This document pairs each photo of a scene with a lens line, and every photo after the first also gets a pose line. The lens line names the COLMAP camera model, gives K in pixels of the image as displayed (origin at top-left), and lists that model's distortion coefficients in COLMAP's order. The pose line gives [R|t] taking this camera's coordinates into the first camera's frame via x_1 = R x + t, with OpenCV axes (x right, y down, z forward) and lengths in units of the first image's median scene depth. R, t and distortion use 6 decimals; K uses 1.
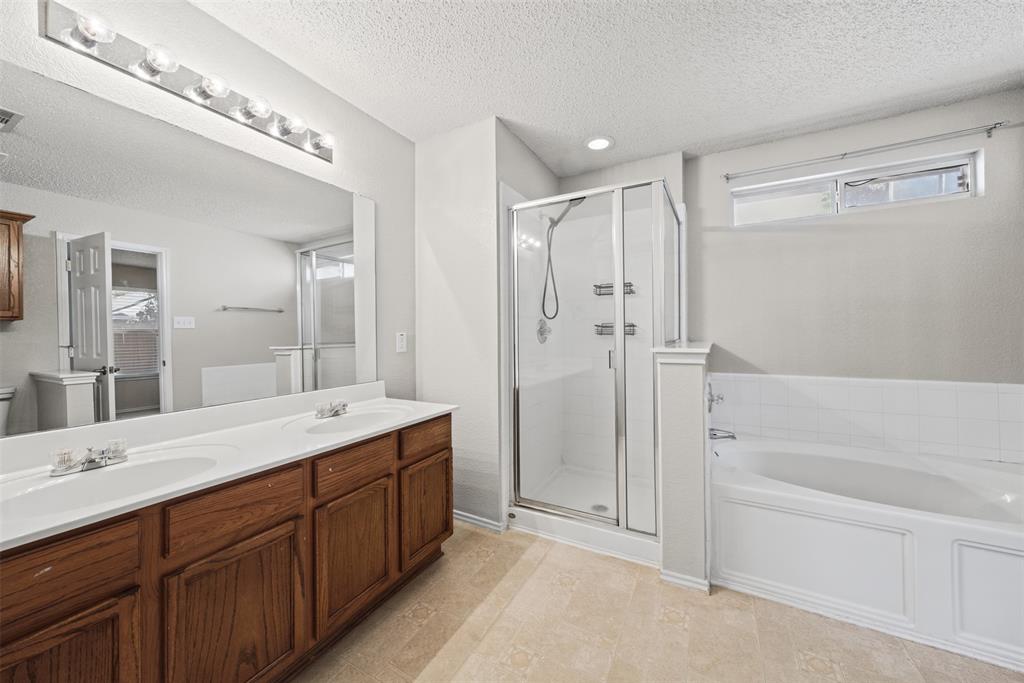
lens RADIAL K [[373.2, 0, 501.7], [0, 373.2, 343.5], [0, 0, 1]] dist [-0.000190, 0.000240]
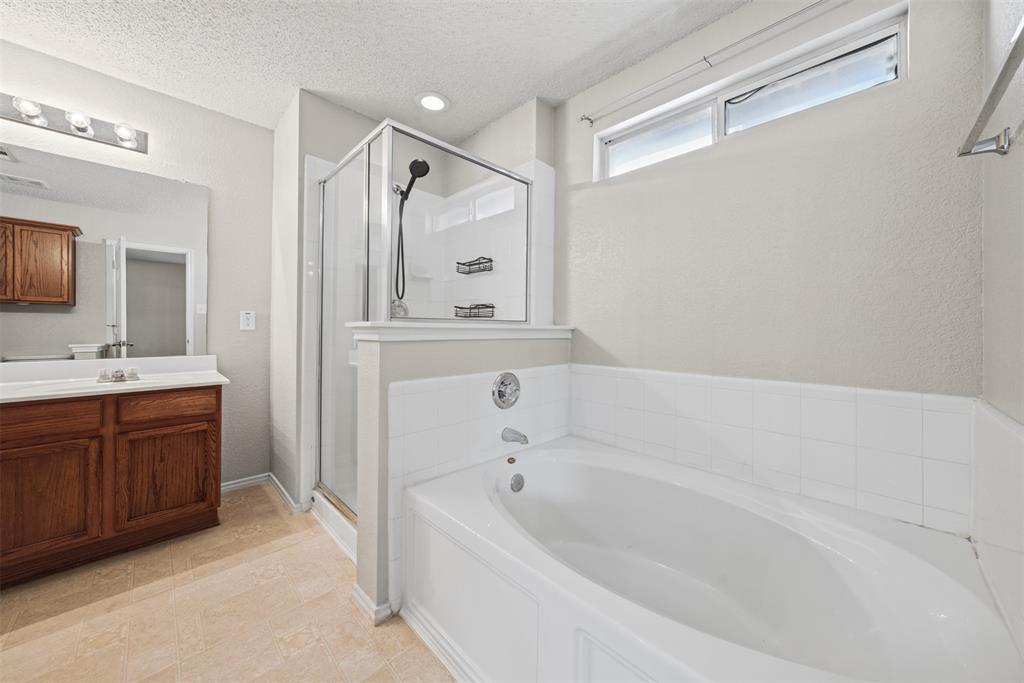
lens RADIAL K [[356.9, 0, 517.1], [0, 356.9, 343.2], [0, 0, 1]] dist [-0.000246, 0.000170]
pose [[0.960276, 0.025242, -0.277908, 0.789443], [-0.024109, 0.999681, 0.007497, 0.036465], [0.278008, -0.000500, 0.960579, 0.256968]]
